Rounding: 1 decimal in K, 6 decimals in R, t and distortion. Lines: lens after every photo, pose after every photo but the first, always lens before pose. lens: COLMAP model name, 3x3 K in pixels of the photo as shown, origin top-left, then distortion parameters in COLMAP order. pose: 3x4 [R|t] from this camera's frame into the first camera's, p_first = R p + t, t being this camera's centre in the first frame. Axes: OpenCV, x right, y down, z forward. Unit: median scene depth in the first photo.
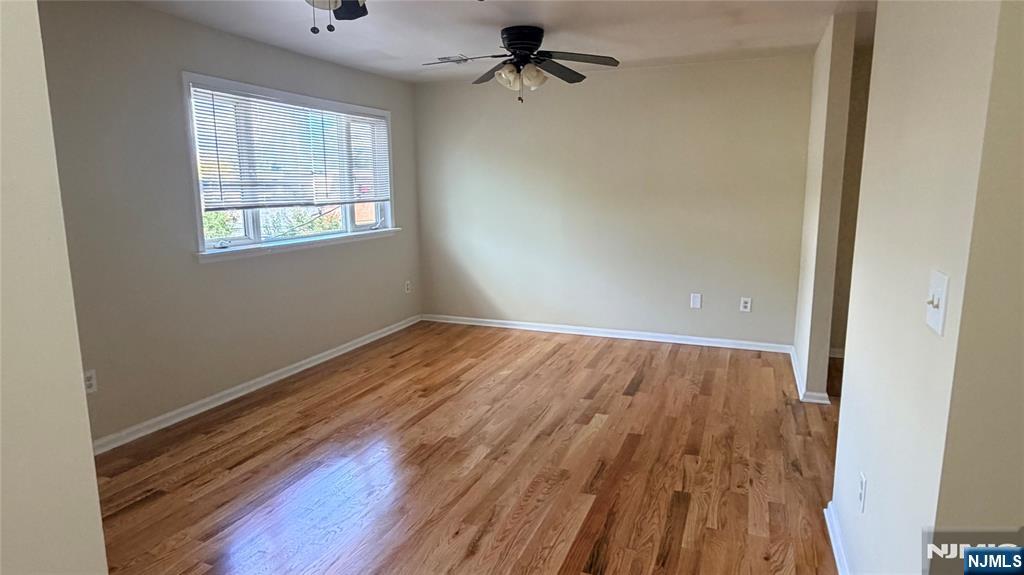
lens RADIAL K [[585.0, 0, 510.6], [0, 585.0, 287.0], [0, 0, 1]] dist [-0.001901, 0.000130]
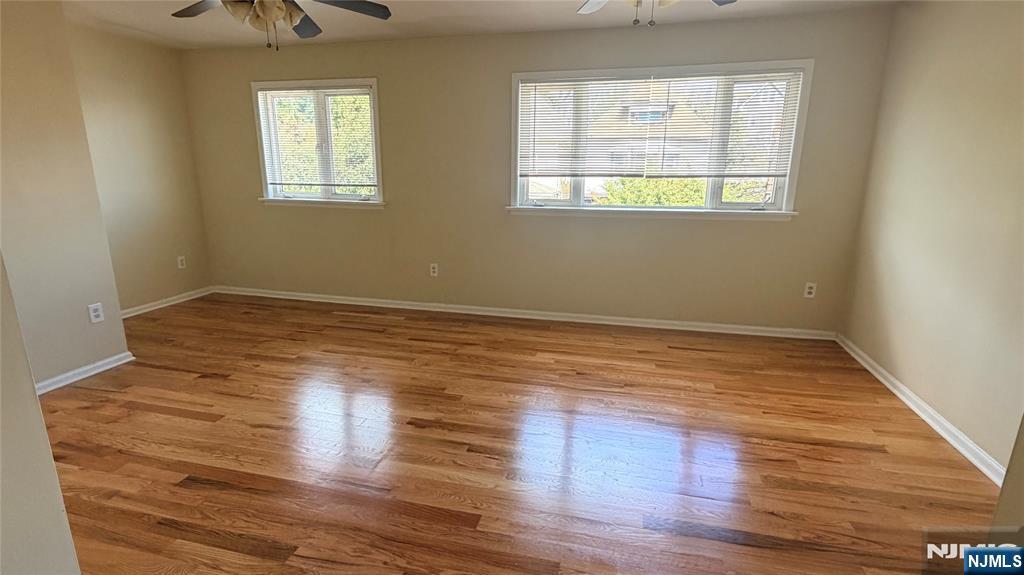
lens RADIAL K [[484.8, 0, 513.0], [0, 484.8, 285.3], [0, 0, 1]] dist [-0.002693, 0.000280]
pose [[0.153125, 0.242729, -0.957933, 0.538596], [-0.172281, 0.961077, 0.215987, -0.110029], [0.973074, 0.131960, 0.188983, 0.697717]]
